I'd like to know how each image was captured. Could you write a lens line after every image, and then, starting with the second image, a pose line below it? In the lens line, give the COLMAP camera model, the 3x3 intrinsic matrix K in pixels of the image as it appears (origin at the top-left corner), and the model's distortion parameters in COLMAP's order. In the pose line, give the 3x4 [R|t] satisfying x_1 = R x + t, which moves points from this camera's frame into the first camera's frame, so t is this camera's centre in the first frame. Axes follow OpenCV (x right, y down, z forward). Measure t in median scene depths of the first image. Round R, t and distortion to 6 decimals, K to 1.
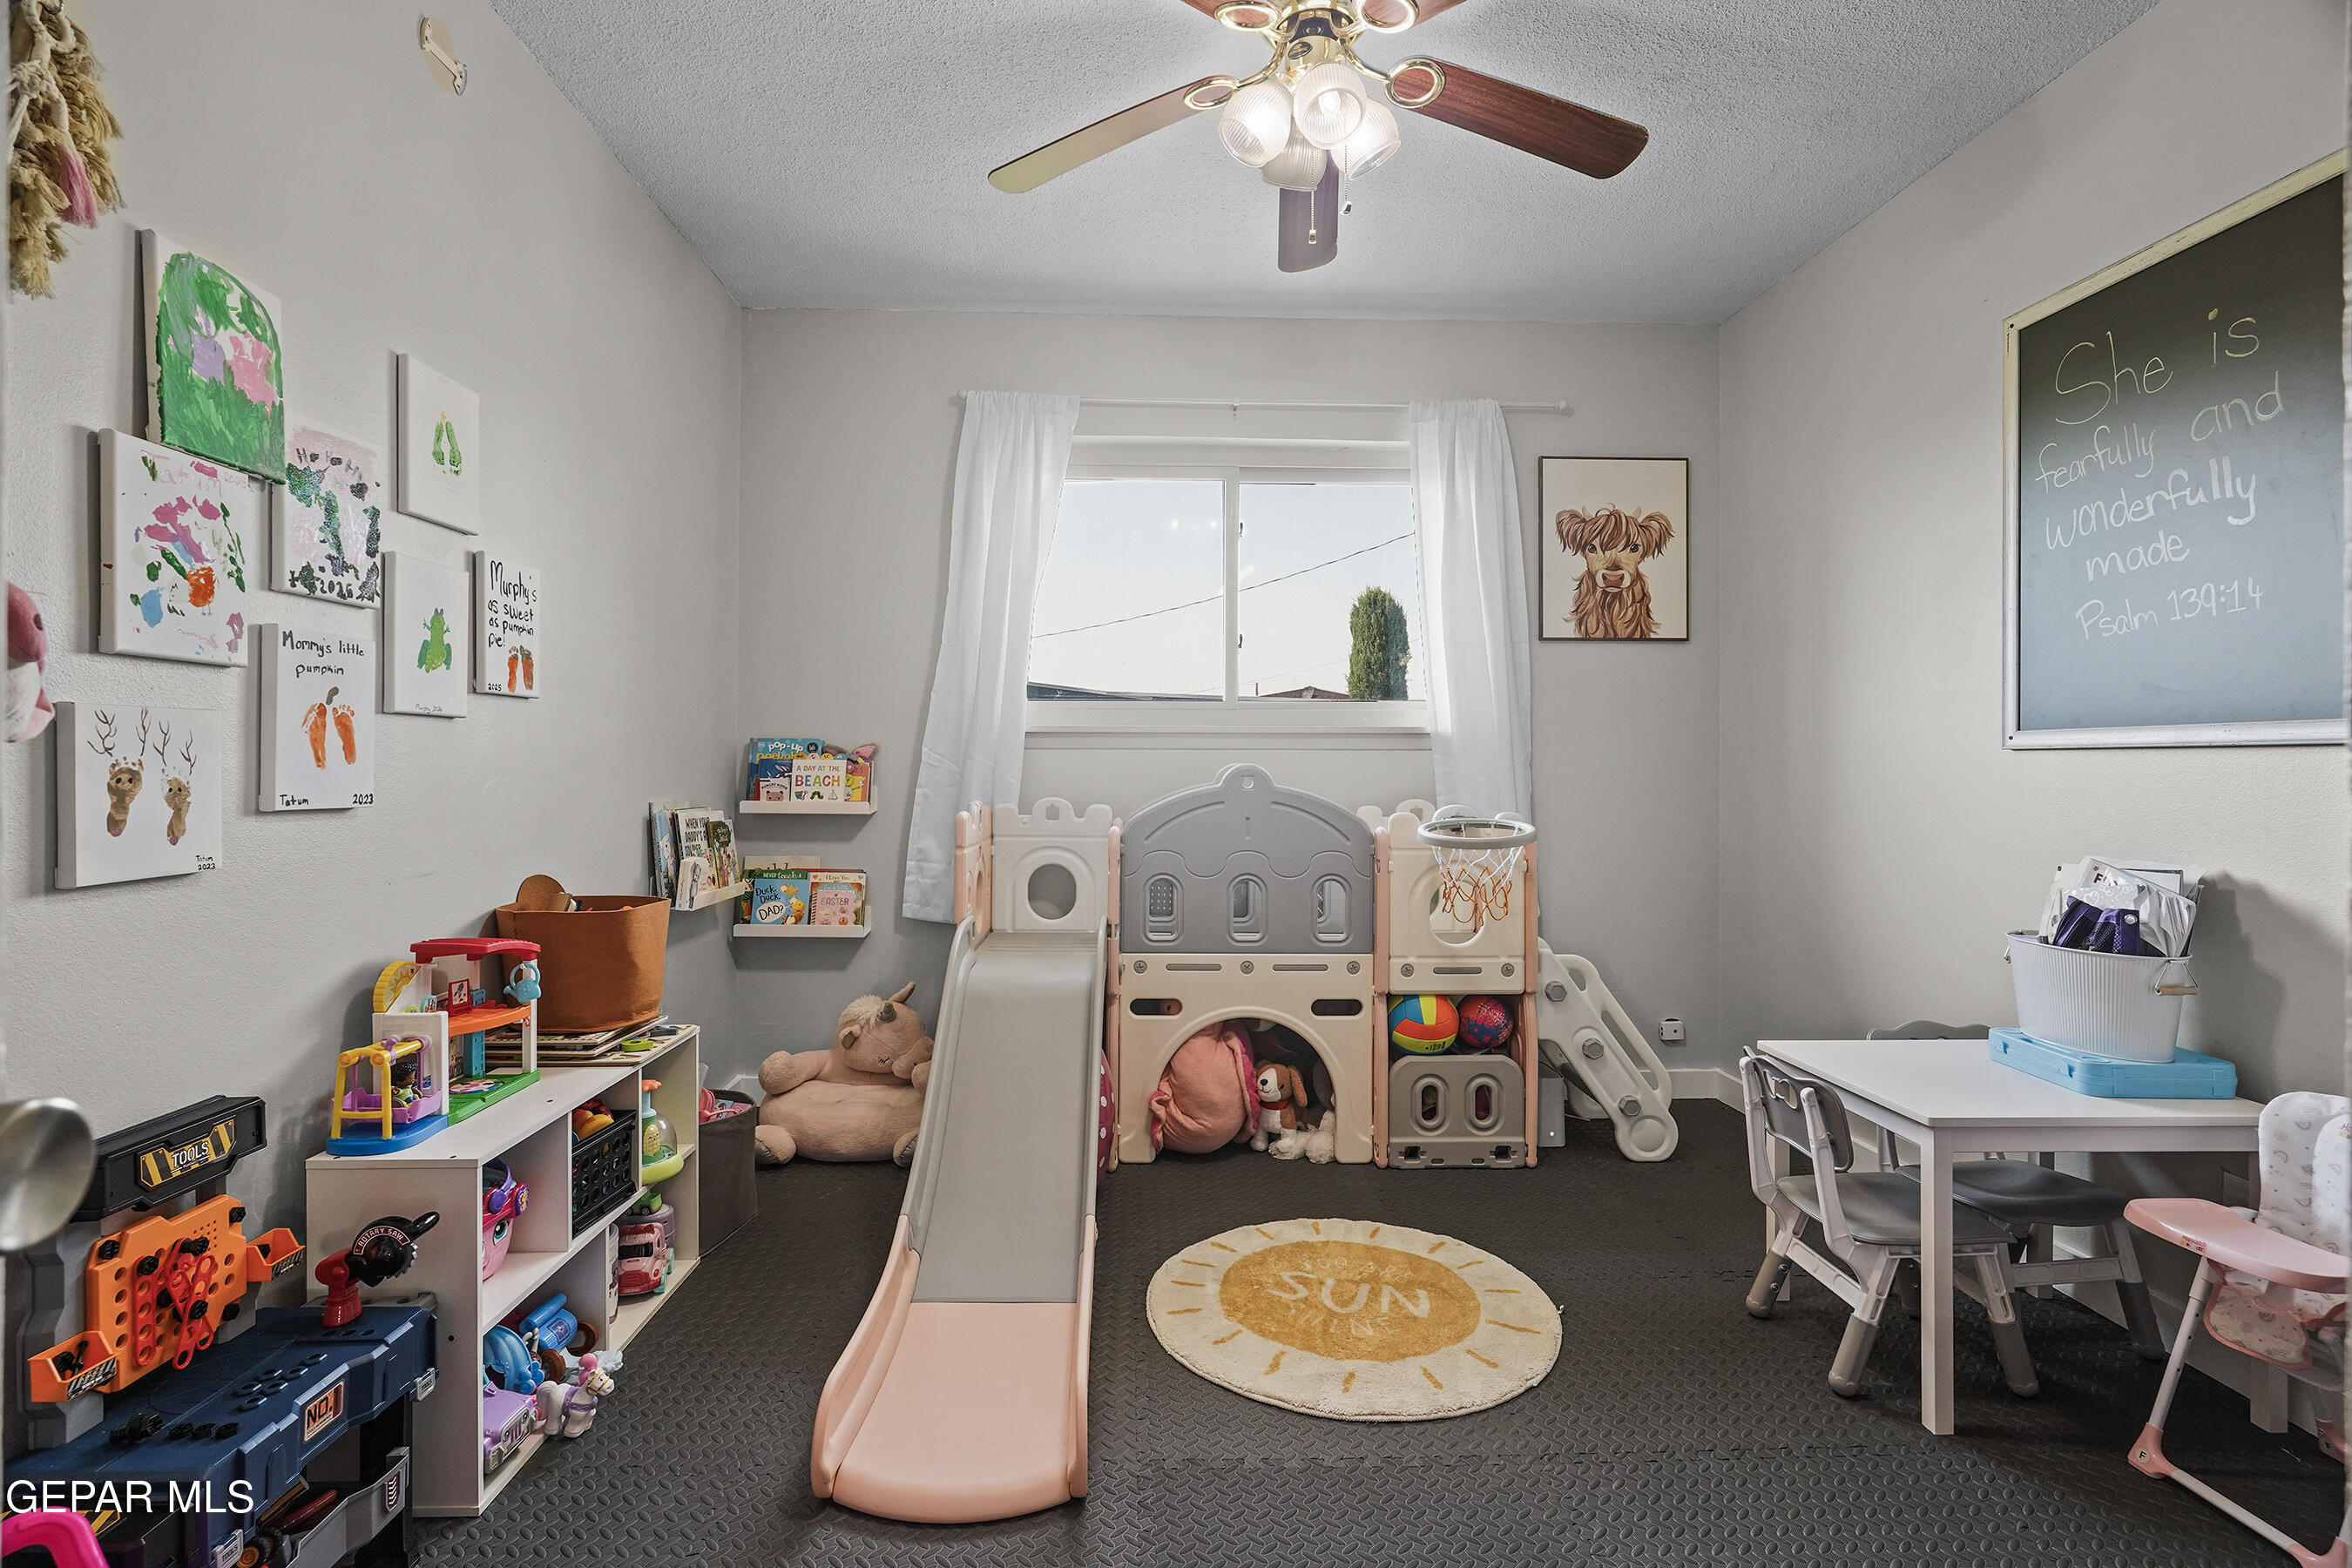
lens RADIAL K [[1130.4, 0, 1172.3], [0, 1130.4, 773.9], [0, 0, 1]] dist [-0.002556, 0.001446]
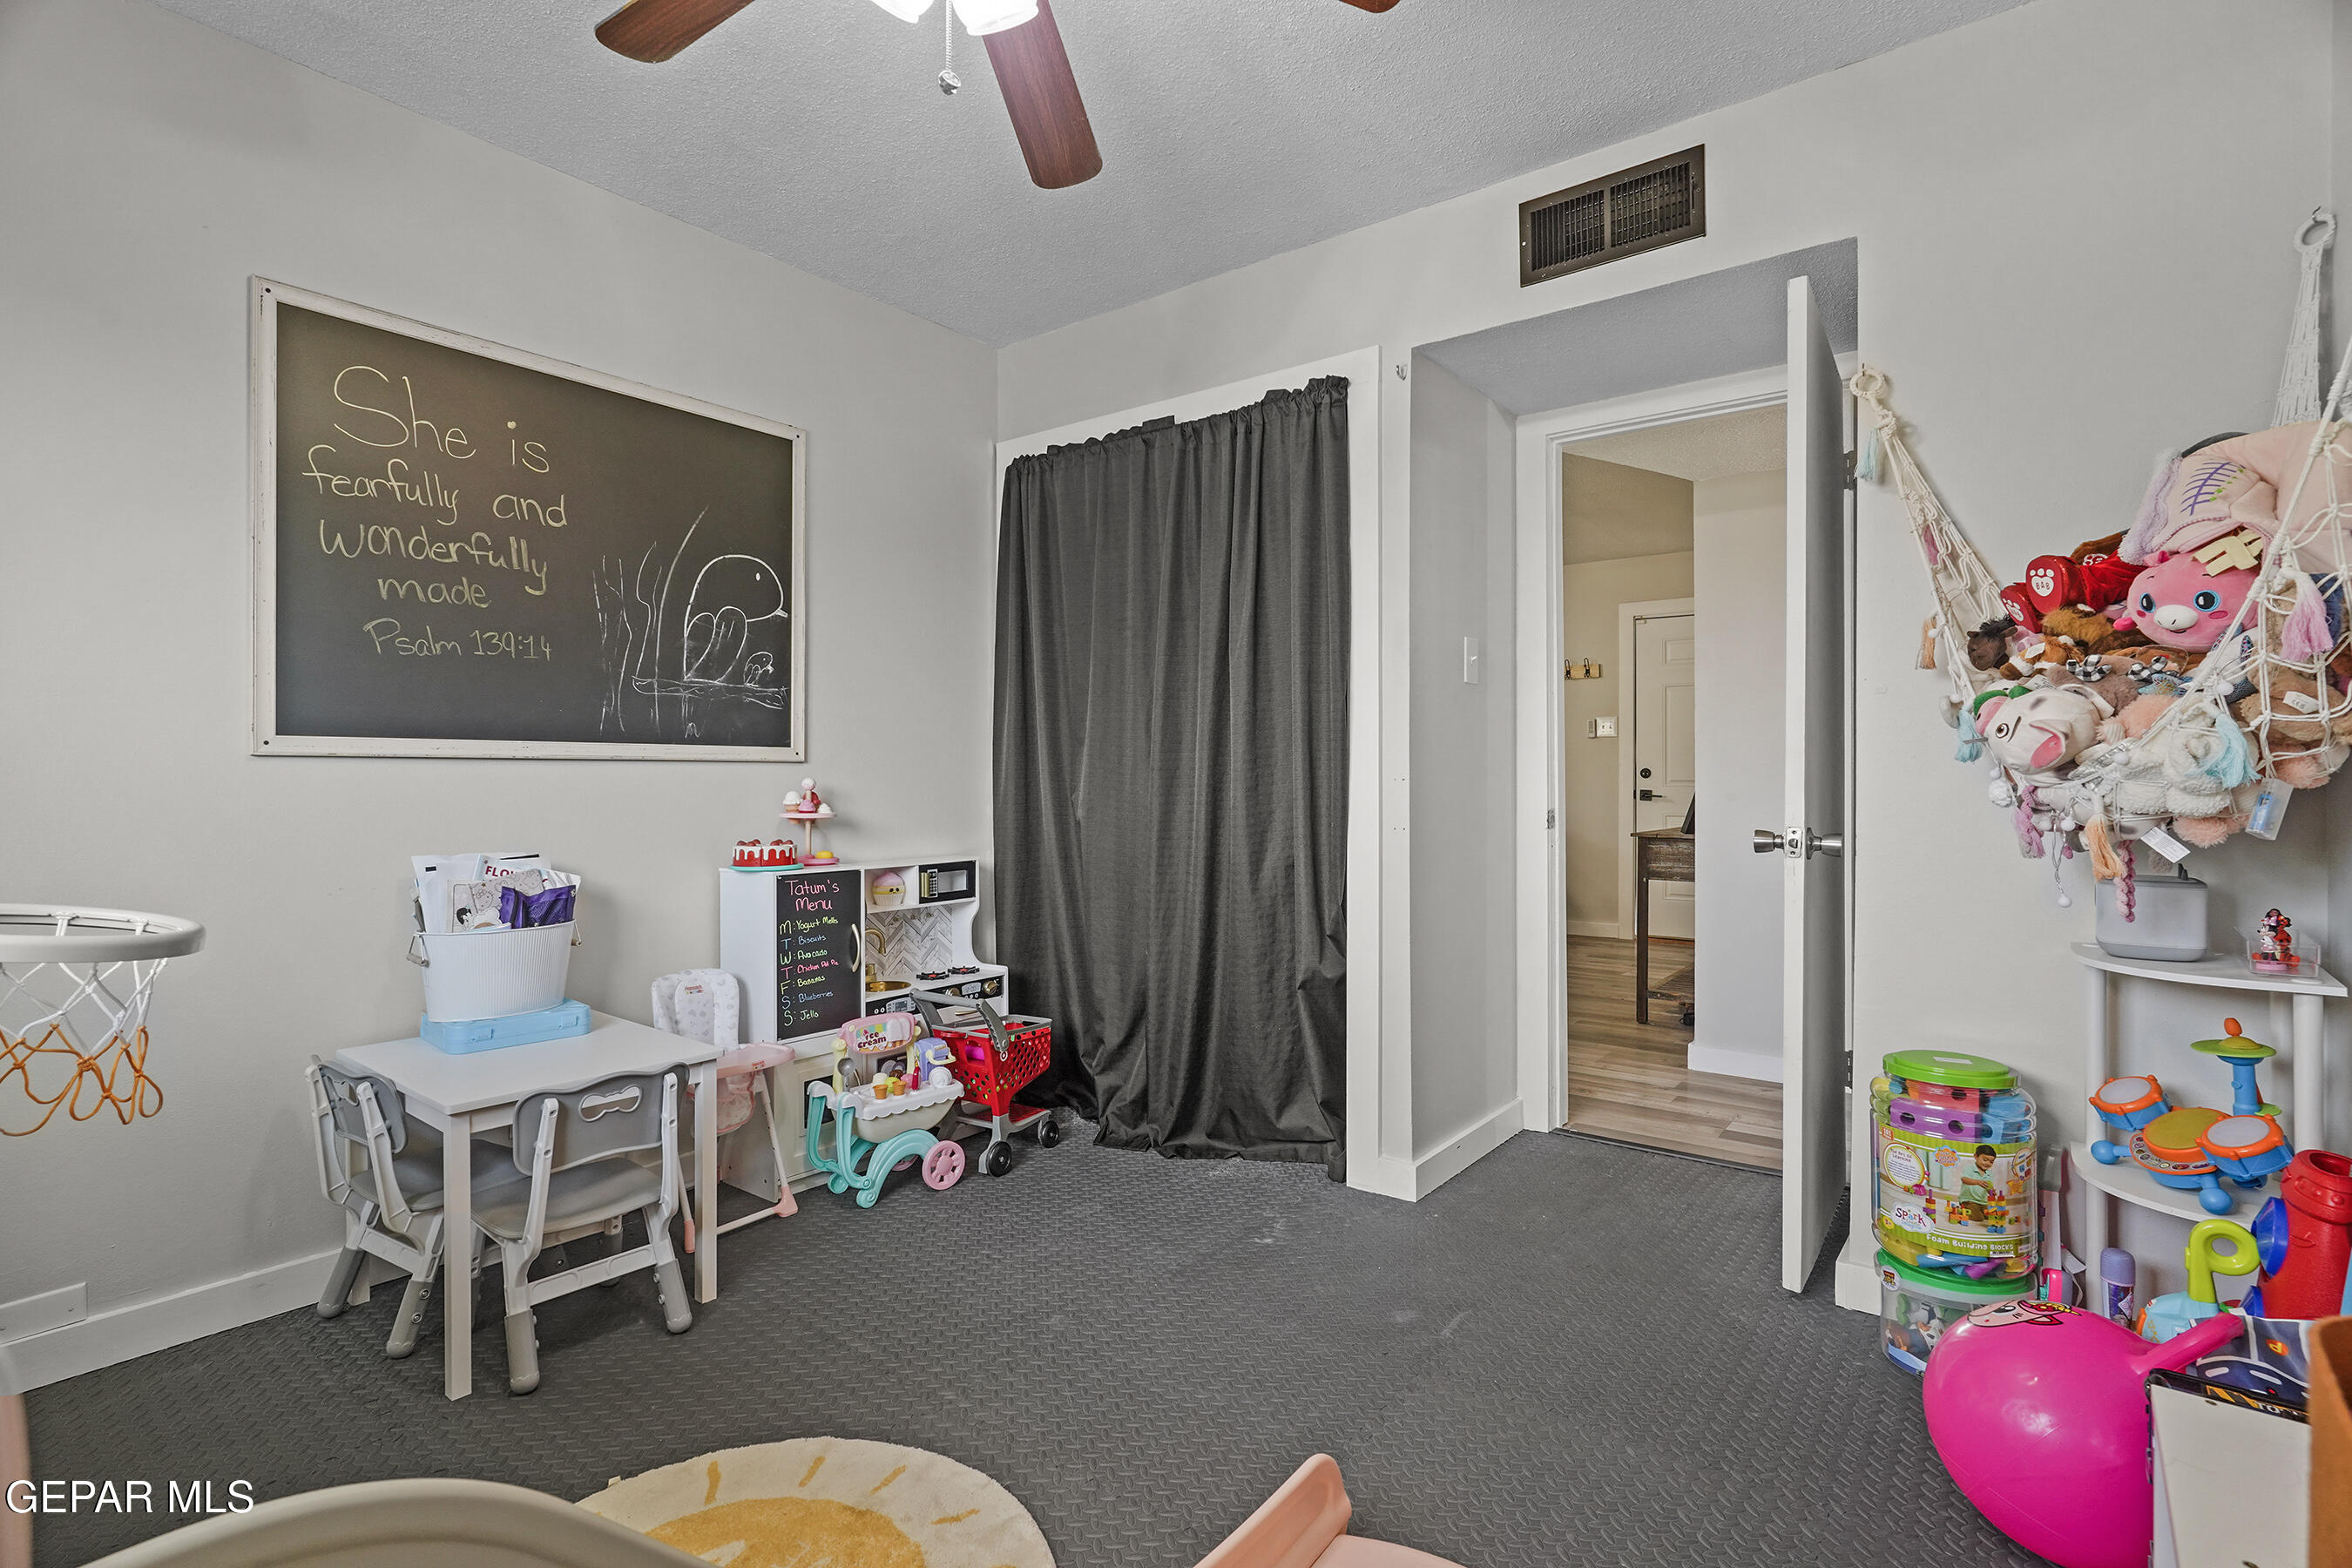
lens RADIAL K [[1130.4, 0, 1176.6], [0, 1130.4, 775.9], [0, 0, 1]] dist [-0.002556, 0.001446]
pose [[-0.766565, -0.002608, 0.642162, -0.459839], [0.001759, 0.999979, 0.006161, -0.010392], [-0.642164, 0.005853, -0.766545, 1.396242]]
